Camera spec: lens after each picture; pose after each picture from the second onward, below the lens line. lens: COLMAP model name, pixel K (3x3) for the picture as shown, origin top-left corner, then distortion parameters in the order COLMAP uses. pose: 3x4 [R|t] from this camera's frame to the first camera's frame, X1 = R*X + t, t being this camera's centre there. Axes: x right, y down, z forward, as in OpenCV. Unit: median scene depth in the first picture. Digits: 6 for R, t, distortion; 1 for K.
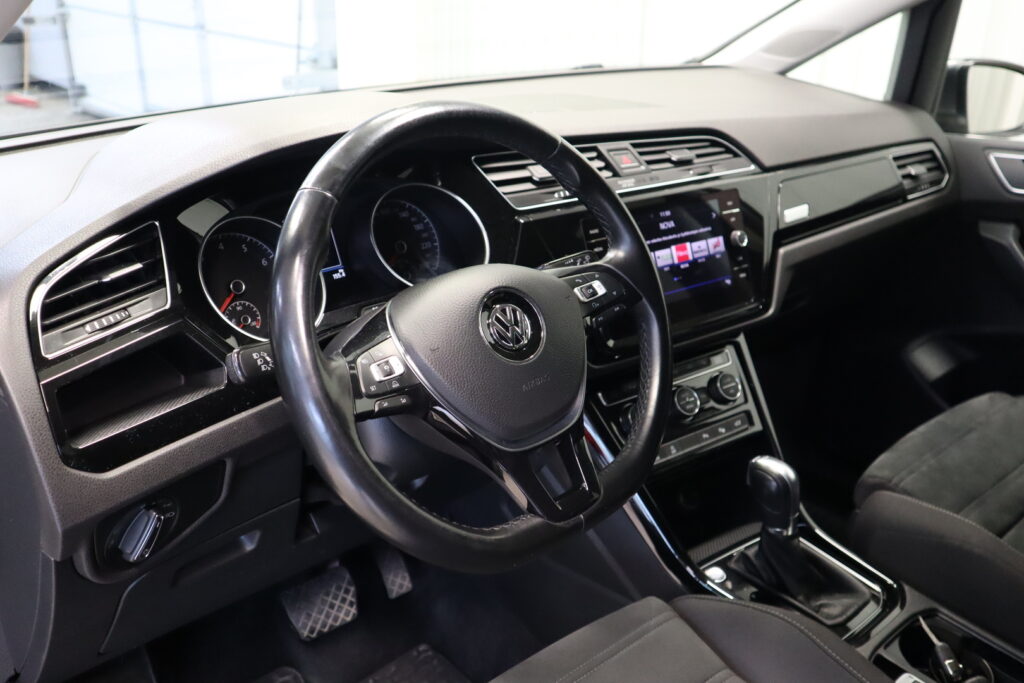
lens RADIAL K [[927.0, 0, 491.3], [0, 927.0, 354.7], [0, 0, 1]] dist [-0.052698, 0.014889]
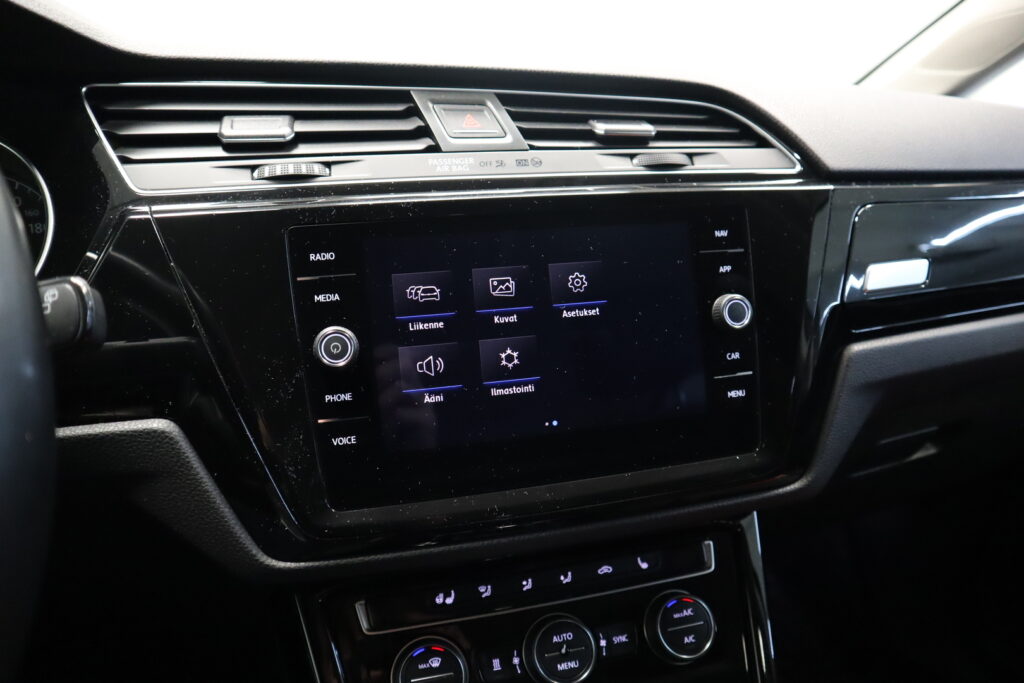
lens RADIAL K [[716.8, 0, 509.9], [0, 716.8, 342.2], [0, 0, 1]] dist [-0.115214, 0.068598]
pose [[0.941281, 0.104208, -0.321139, 0.279192], [-0.131854, 0.989102, -0.065515, -0.074111], [0.310812, 0.104011, 0.944763, 0.642457]]
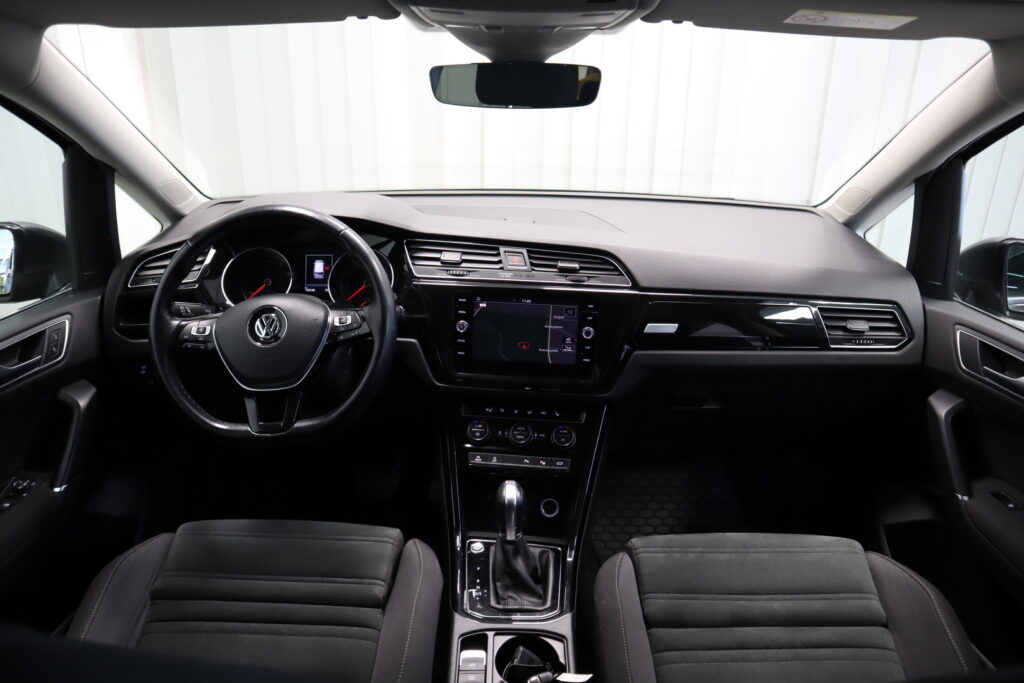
lens RADIAL K [[716.8, 0, 508.6], [0, 716.8, 339.0], [0, 0, 1]] dist [-0.115214, 0.068598]
pose [[0.747646, 0.257751, -0.612037, 0.828688], [-0.276853, 0.958675, 0.065538, -0.154131], [0.603637, 0.120445, 0.788109, 0.101580]]
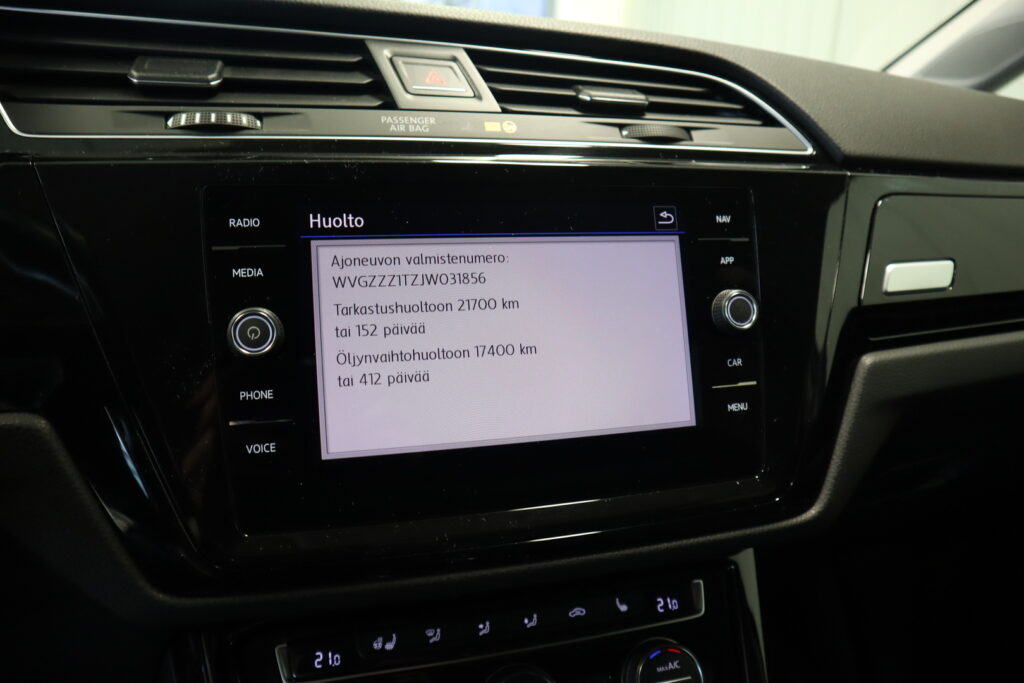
lens RADIAL K [[716.8, 0, 509.1], [0, 716.8, 340.7], [0, 0, 1]] dist [-0.115214, 0.068598]
pose [[0.947236, 0.123216, -0.295909, 0.268512], [-0.159691, 0.981847, -0.102348, -0.068319], [0.277927, 0.144202, 0.949717, 0.698441]]
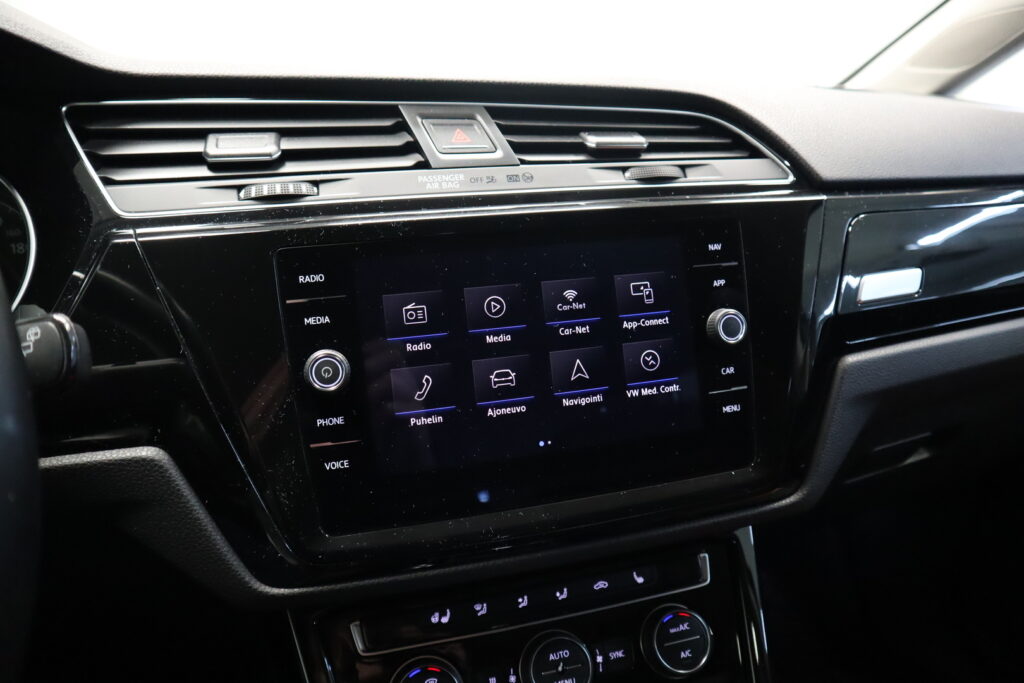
lens RADIAL K [[716.8, 0, 509.5], [0, 716.8, 343.5], [0, 0, 1]] dist [-0.115214, 0.068598]
pose [[0.946430, 0.096571, -0.308129, 0.275896], [-0.119370, 0.991271, -0.055975, -0.085851], [0.300034, 0.089758, 0.949696, 0.644416]]
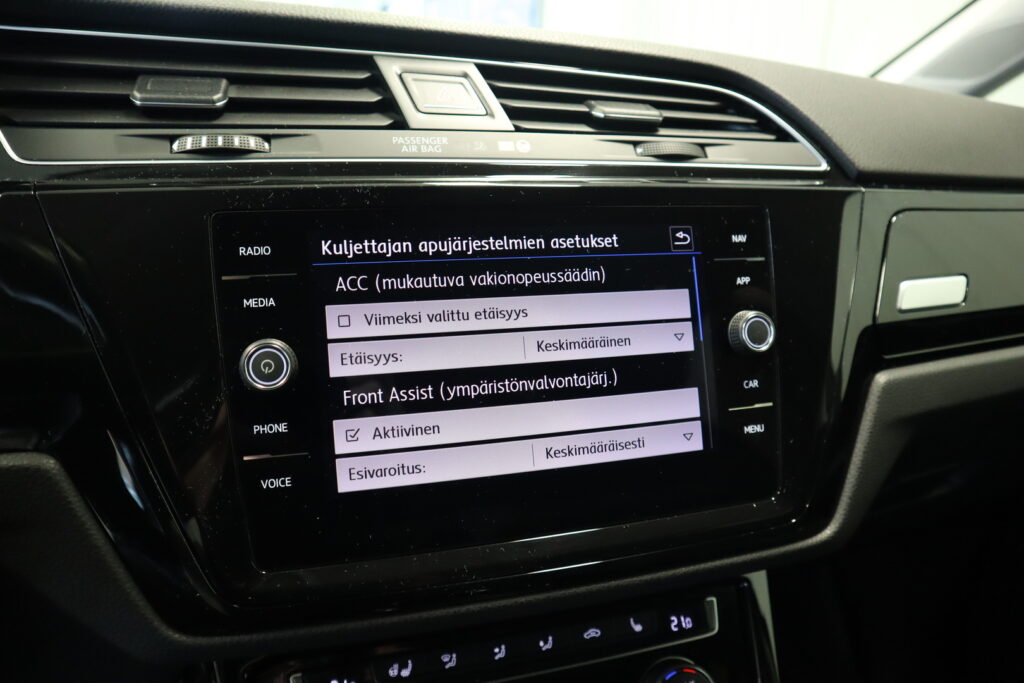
lens RADIAL K [[716.8, 0, 510.3], [0, 716.8, 341.9], [0, 0, 1]] dist [-0.115214, 0.068598]
pose [[0.952730, 0.121821, -0.278325, 0.255669], [-0.151320, 0.984648, -0.087008, -0.081405], [0.263453, 0.125012, 0.956538, 0.698164]]
